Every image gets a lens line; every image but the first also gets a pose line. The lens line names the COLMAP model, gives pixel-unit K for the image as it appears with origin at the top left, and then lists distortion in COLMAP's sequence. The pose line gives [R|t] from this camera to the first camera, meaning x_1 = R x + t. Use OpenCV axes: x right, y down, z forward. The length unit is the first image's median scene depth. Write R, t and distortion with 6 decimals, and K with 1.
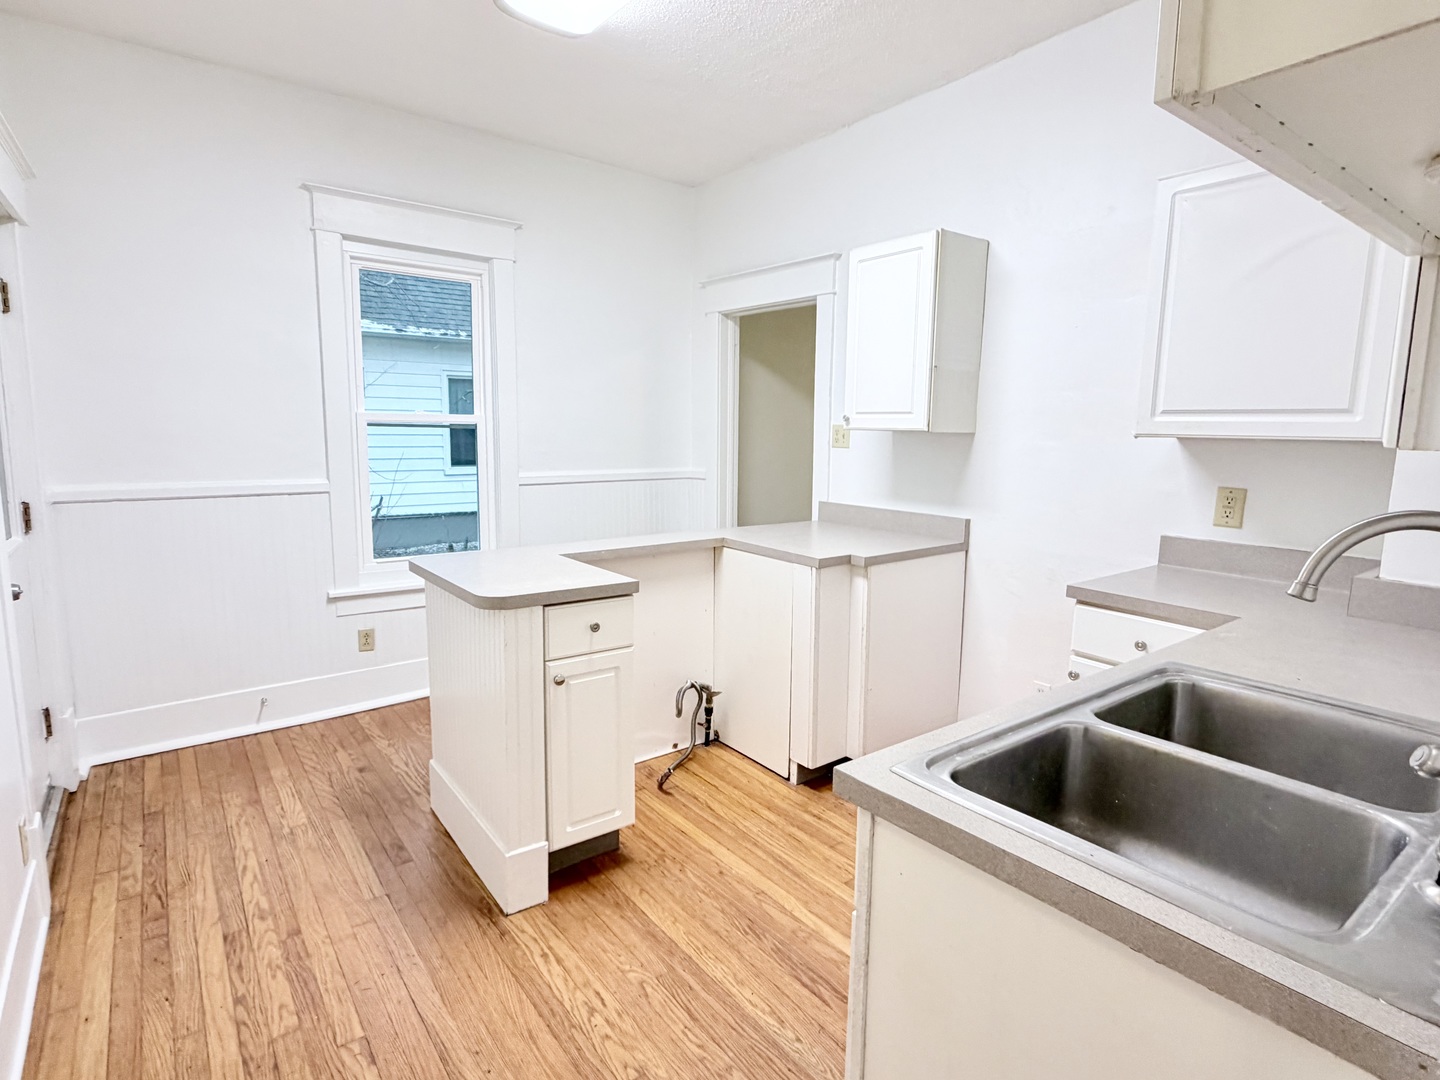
lens RADIAL K [[757.3, 0, 722.7], [0, 757.3, 532.2], [0, 0, 1]] dist [-0.002594, -0.000412]
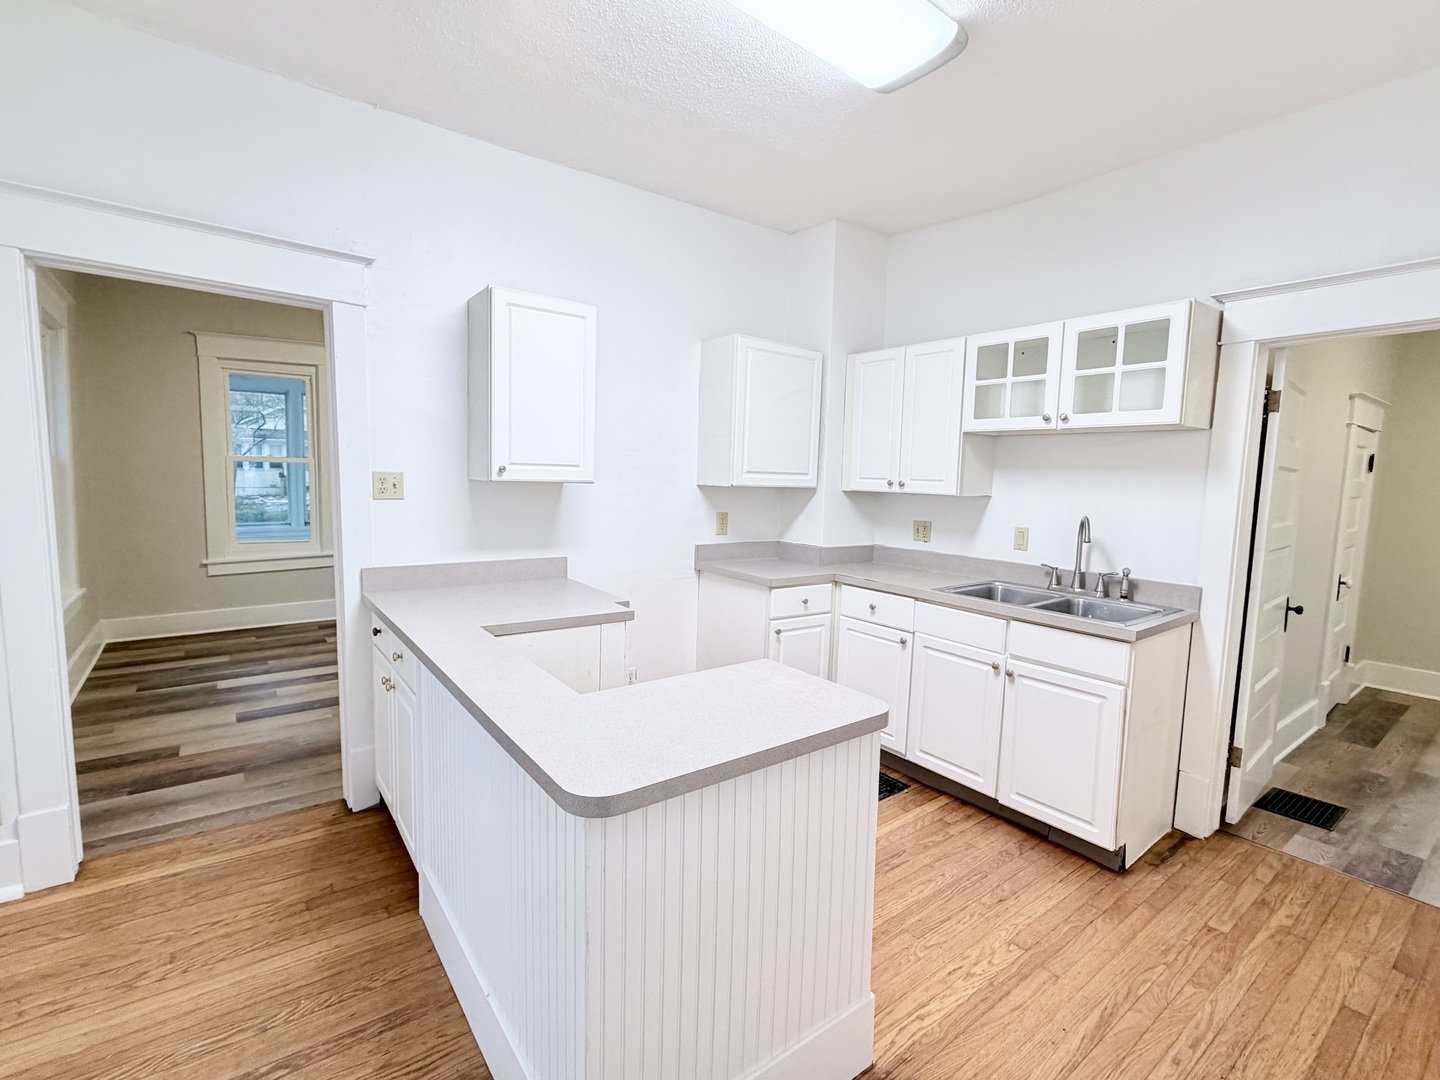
lens RADIAL K [[661.2, 0, 723.1], [0, 661.2, 535.9], [0, 0, 1]] dist [-0.000042, -0.000973]
pose [[0.000138, -0.109879, 0.993945, -0.962424], [0.106917, 0.988249, 0.109235, -0.192546], [-0.994268, 0.106254, 0.011884, 1.084465]]
